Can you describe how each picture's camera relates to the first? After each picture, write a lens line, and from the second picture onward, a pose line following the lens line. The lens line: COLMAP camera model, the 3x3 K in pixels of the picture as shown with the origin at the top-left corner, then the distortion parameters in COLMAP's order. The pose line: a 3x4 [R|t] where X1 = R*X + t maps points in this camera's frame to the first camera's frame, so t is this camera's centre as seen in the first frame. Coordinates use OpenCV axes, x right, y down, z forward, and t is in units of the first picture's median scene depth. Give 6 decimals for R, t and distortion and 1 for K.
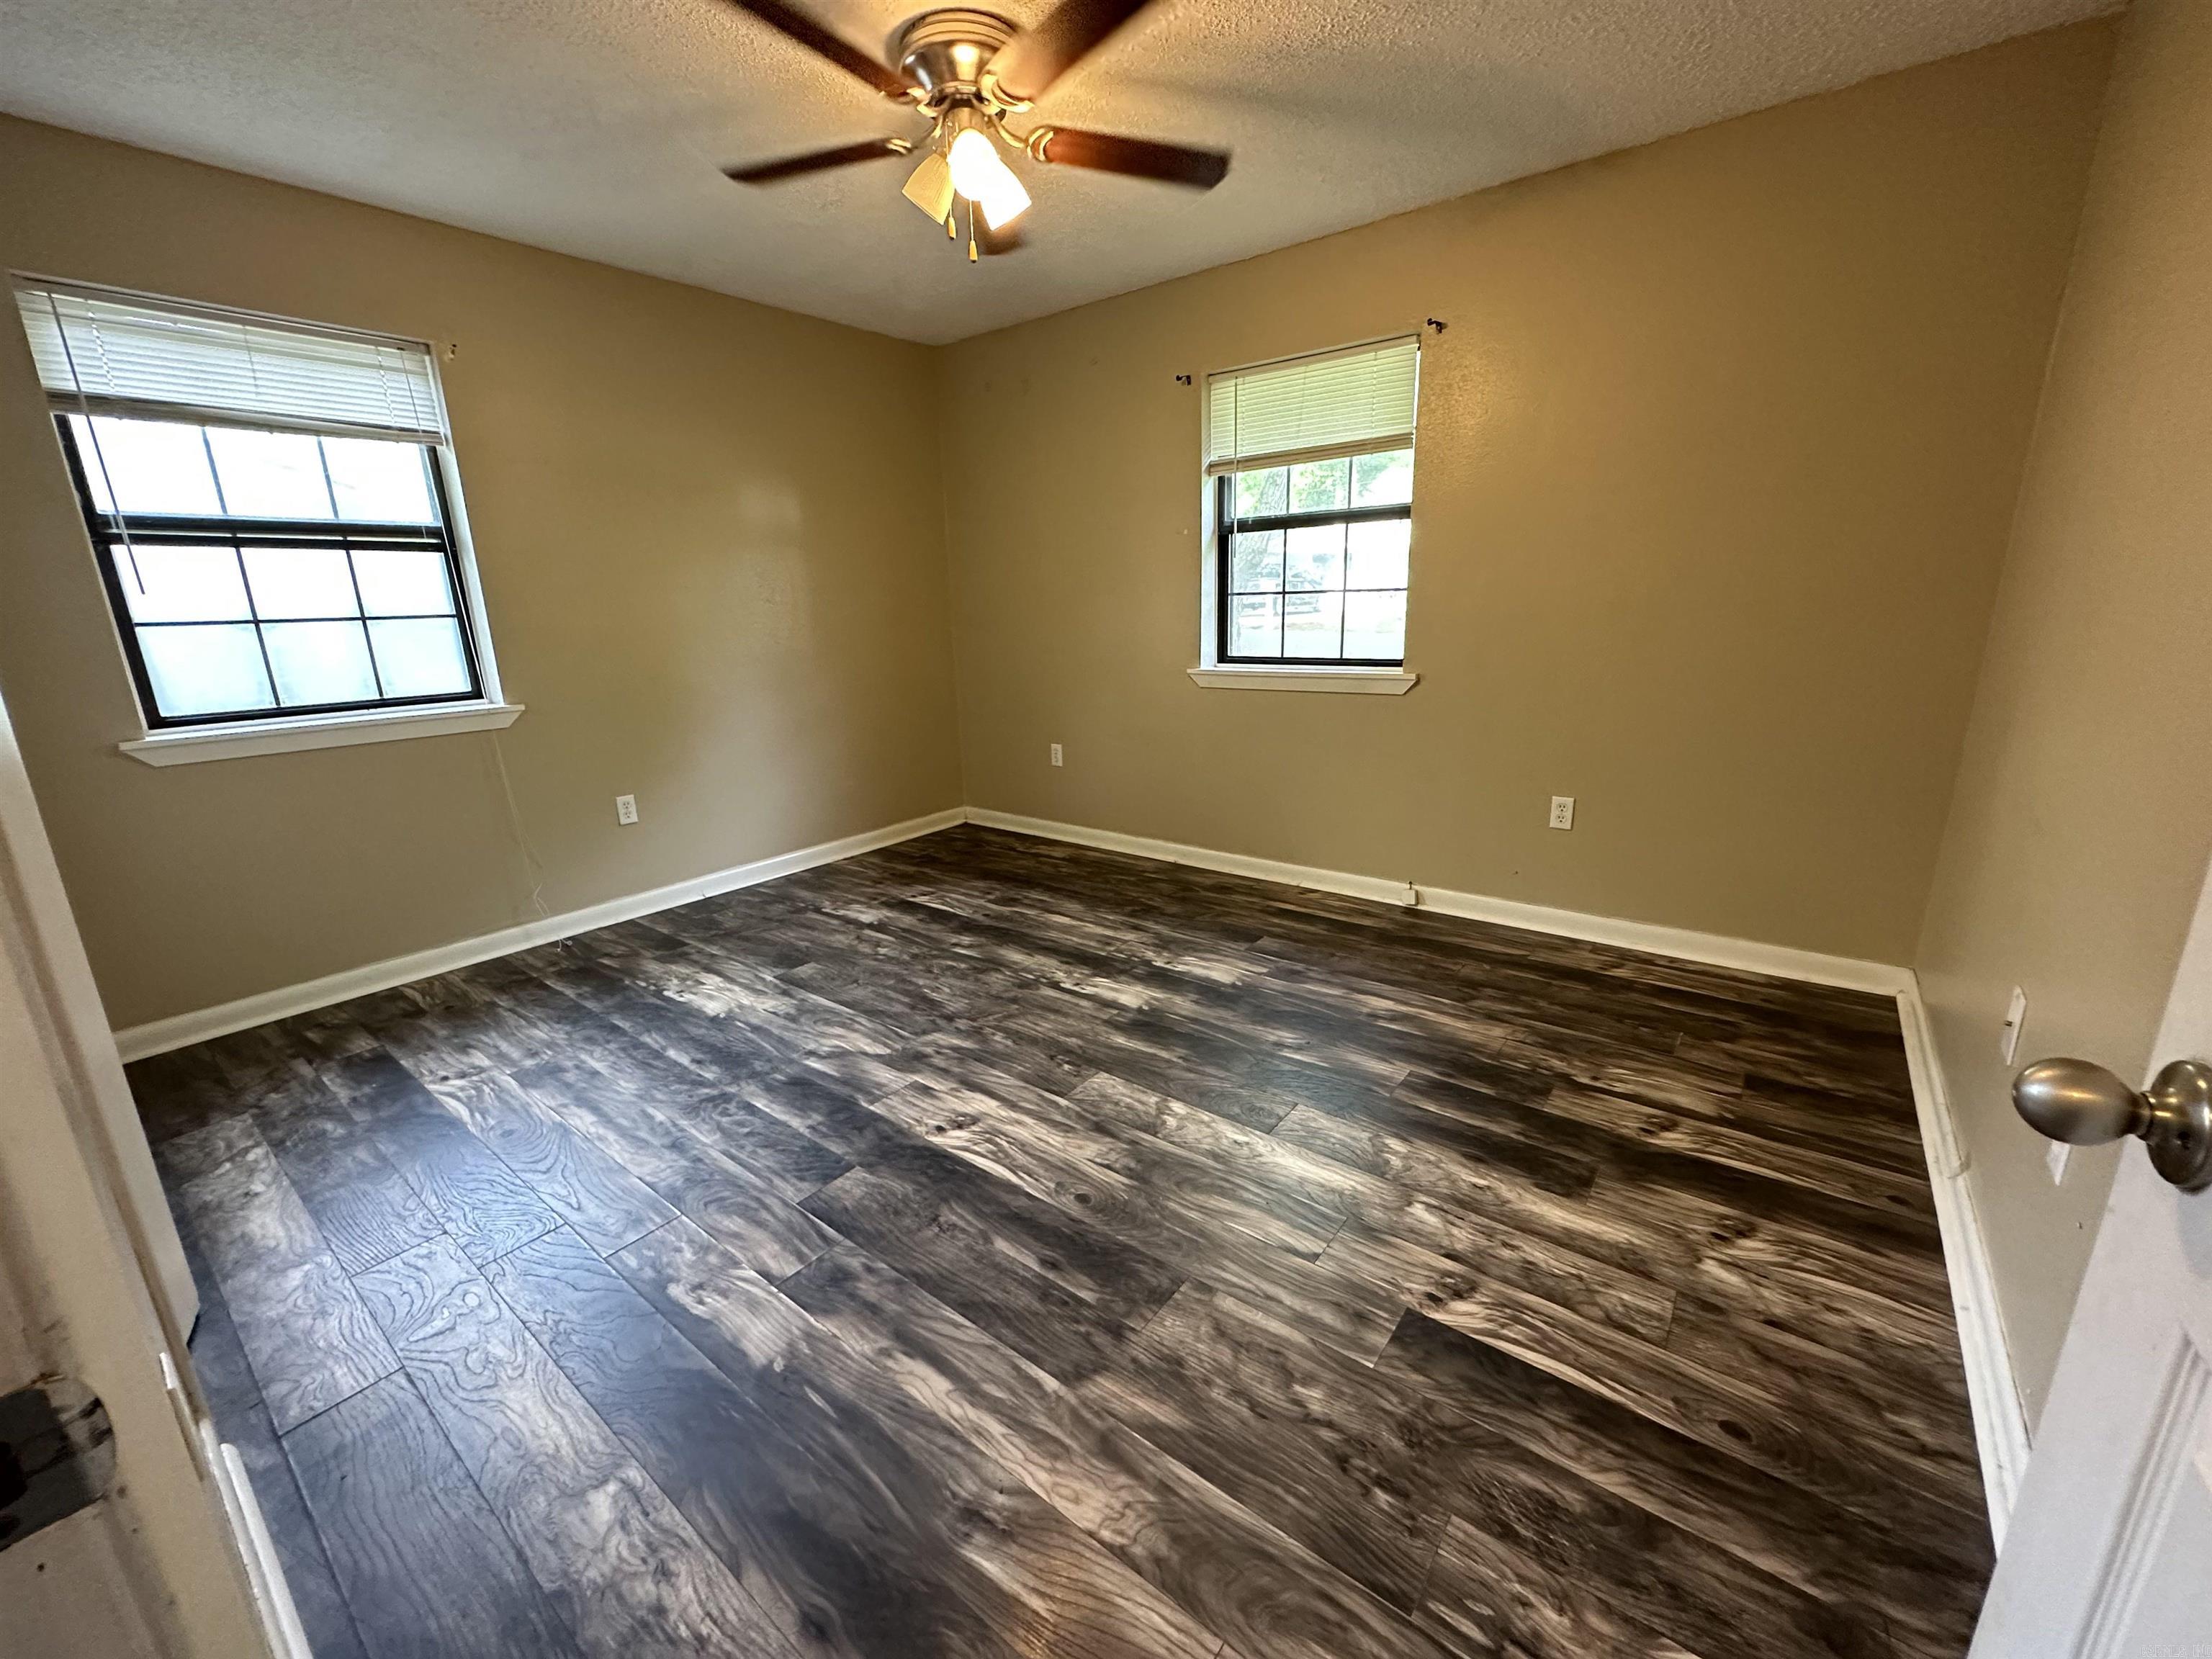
lens RADIAL K [[881.5, 0, 1106.2], [0, 881.5, 825.6], [0, 0, 1]] dist [-0.001353, 0.001053]
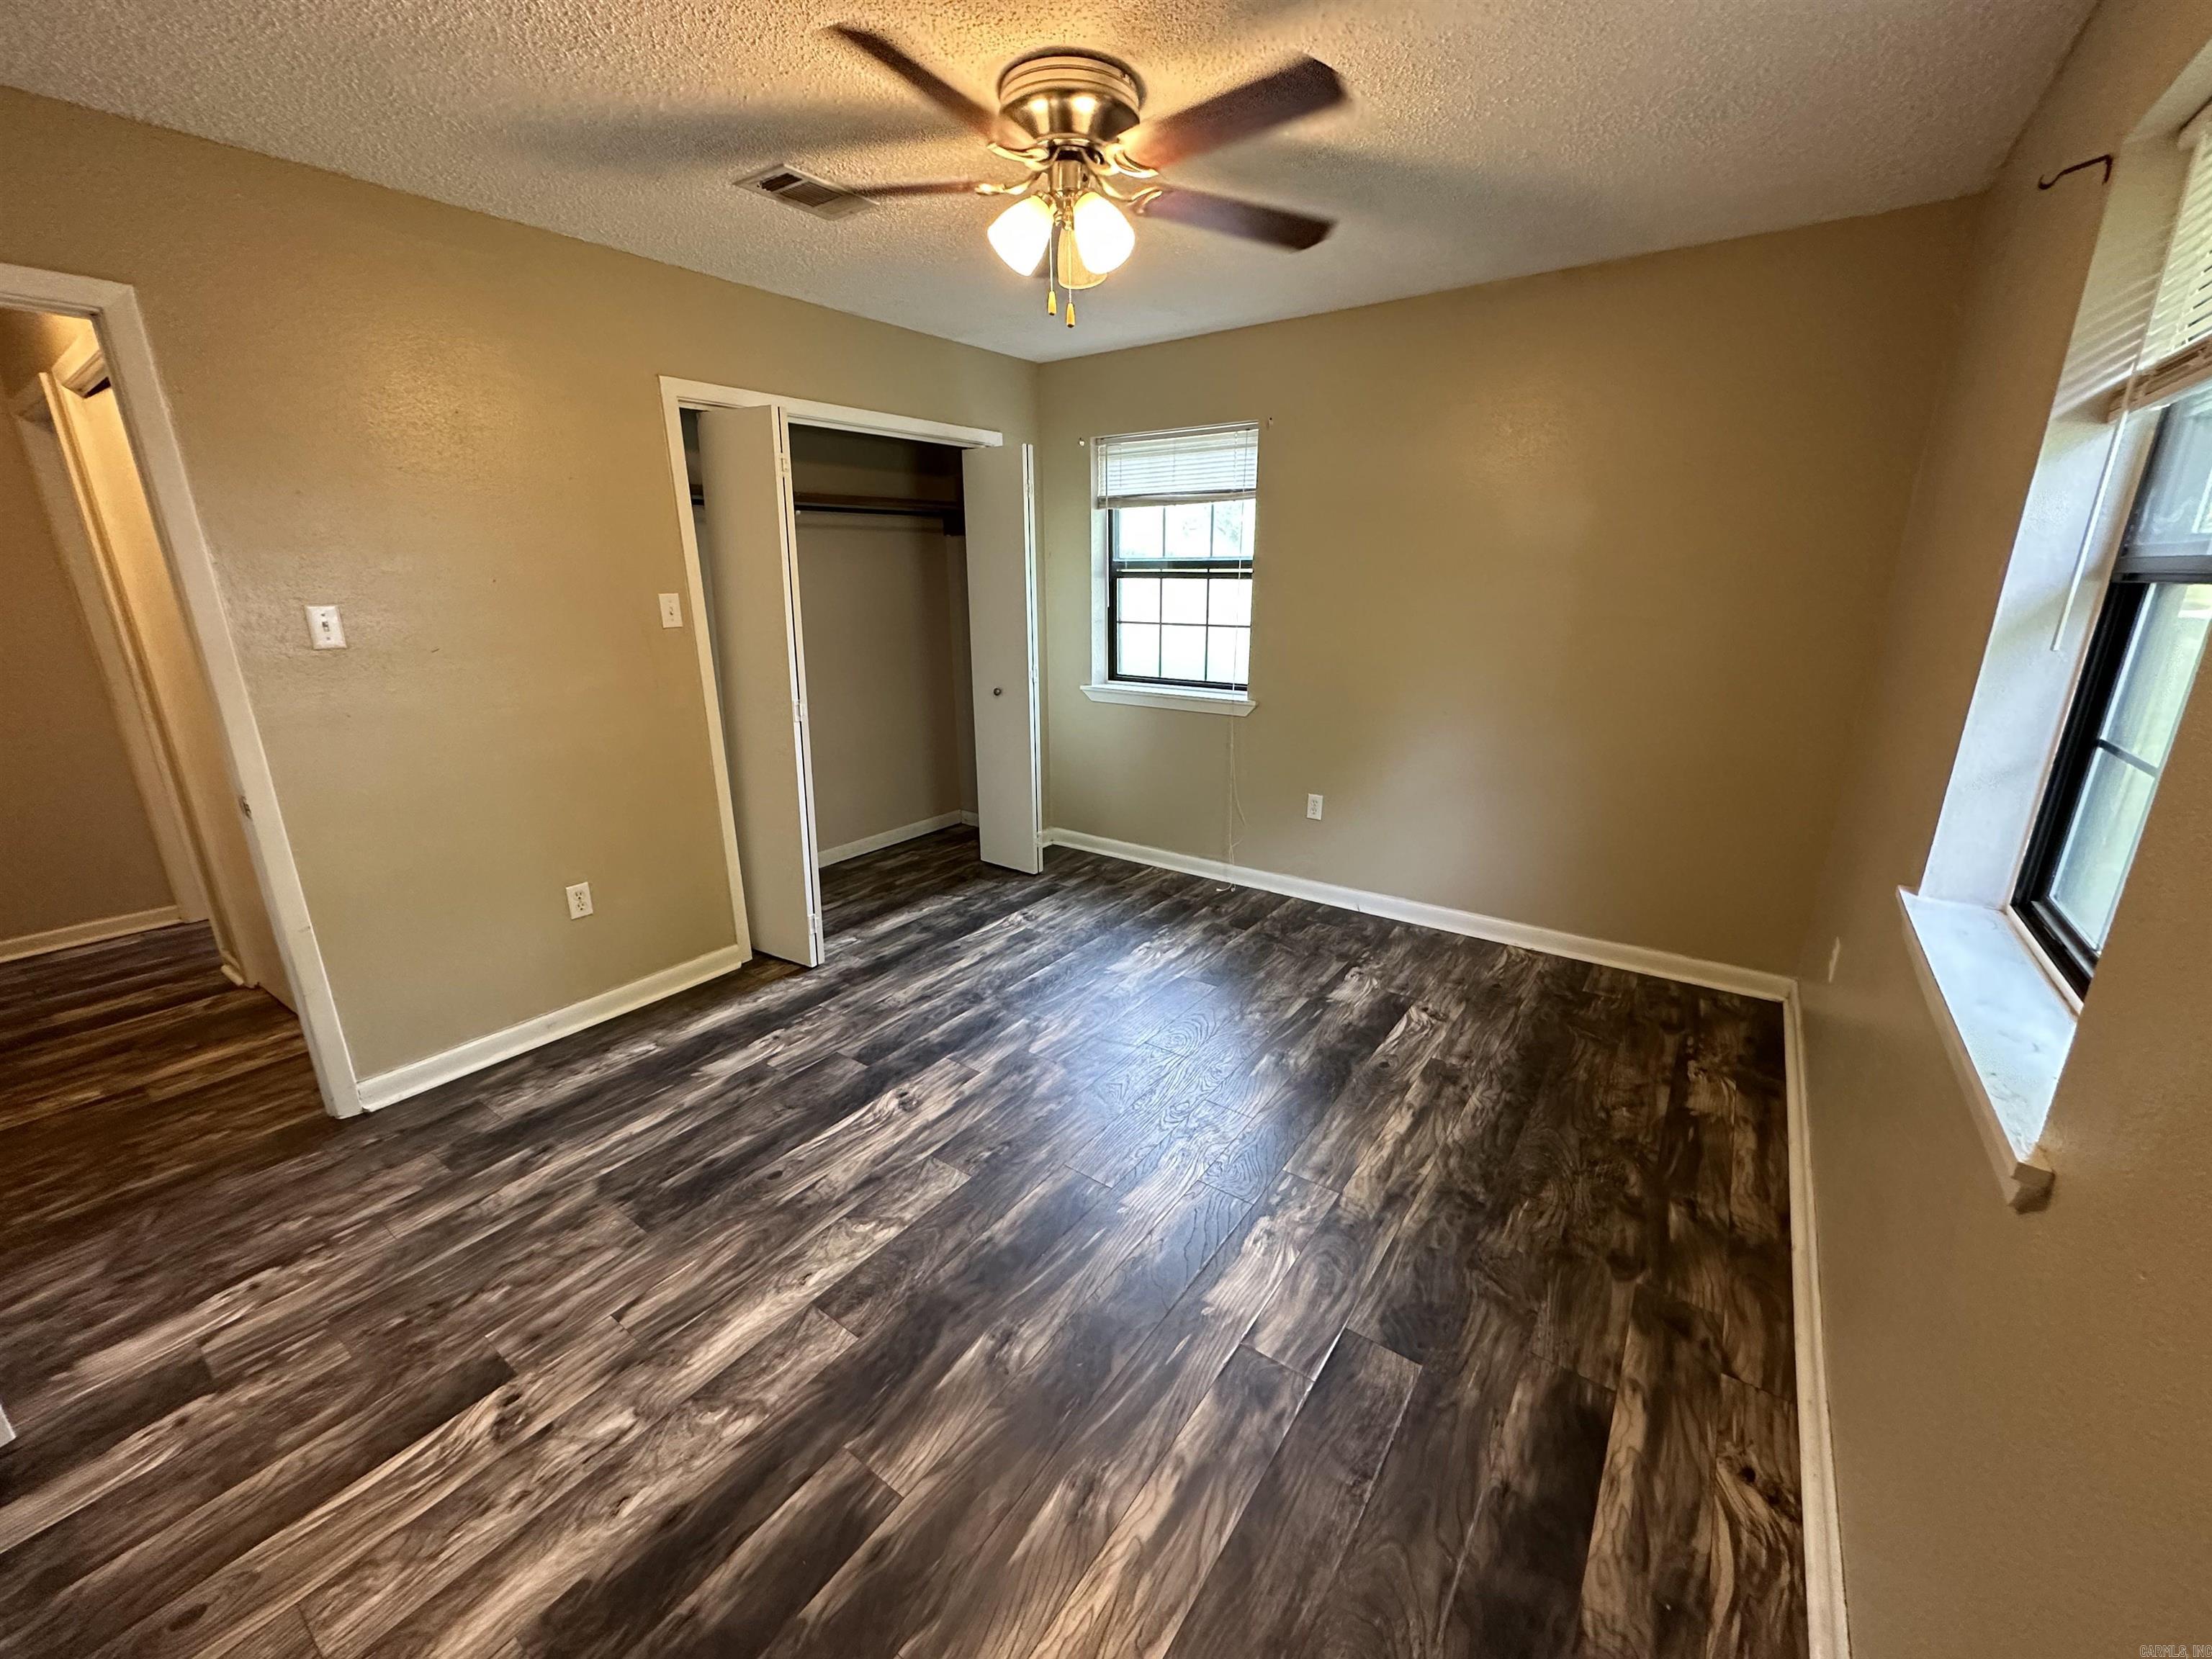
lens RADIAL K [[881.5, 0, 1106.2], [0, 881.5, 825.6], [0, 0, 1]] dist [-0.001353, 0.001053]
pose [[0.040543, 0.309063, -0.950177, 0.853542], [-0.242437, 0.925584, 0.290720, -0.421905], [0.969320, 0.218571, 0.112455, 1.013049]]
